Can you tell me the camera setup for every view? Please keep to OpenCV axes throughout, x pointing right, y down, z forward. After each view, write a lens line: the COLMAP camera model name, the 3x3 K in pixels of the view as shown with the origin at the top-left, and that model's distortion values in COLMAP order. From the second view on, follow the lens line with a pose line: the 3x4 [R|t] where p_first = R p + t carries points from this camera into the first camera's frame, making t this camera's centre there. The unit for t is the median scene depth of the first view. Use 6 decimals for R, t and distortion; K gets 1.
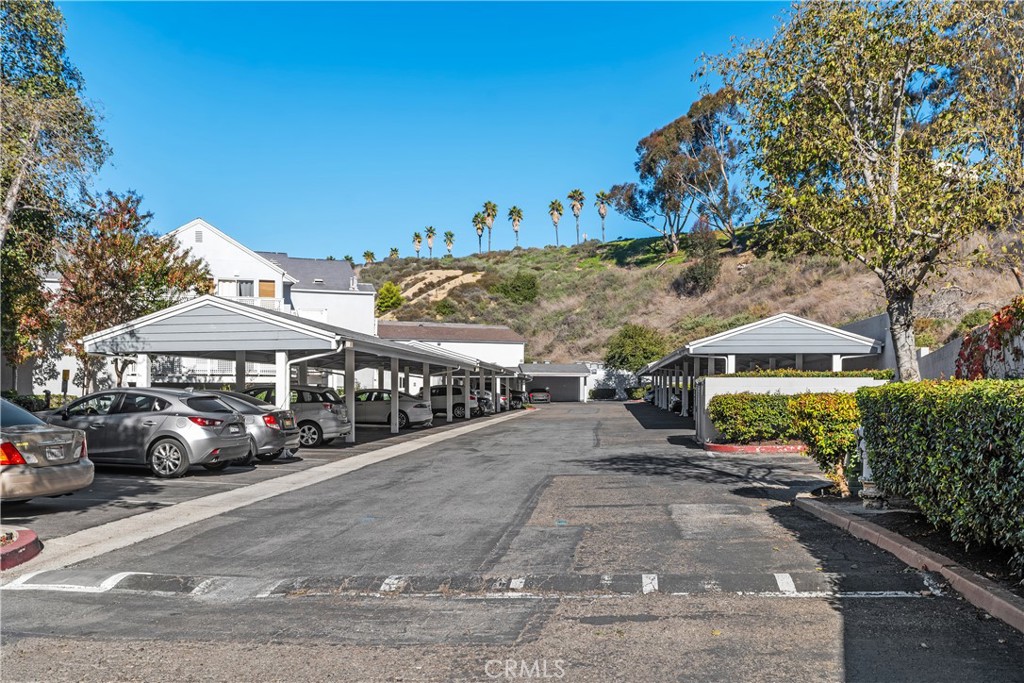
lens RADIAL K [[975.2, 0, 512.5], [0, 975.2, 341.2], [0, 0, 1]] dist [0.028649, 0.000000]
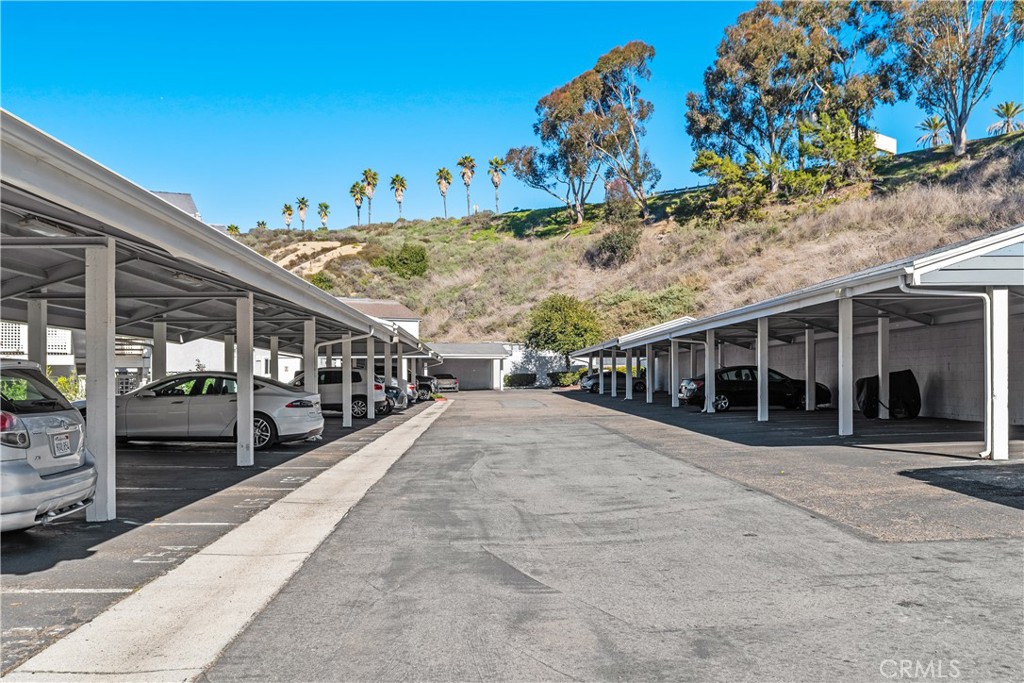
lens RADIAL K [[975.2, 0, 512.3], [0, 975.2, 346.7], [0, 0, 1]] dist [0.028649, 0.000000]
pose [[0.991762, -0.002970, 0.128058, -0.012293], [0.000562, 0.999822, 0.018834, 0.006623], [-0.128091, -0.018607, 0.991588, 0.118638]]
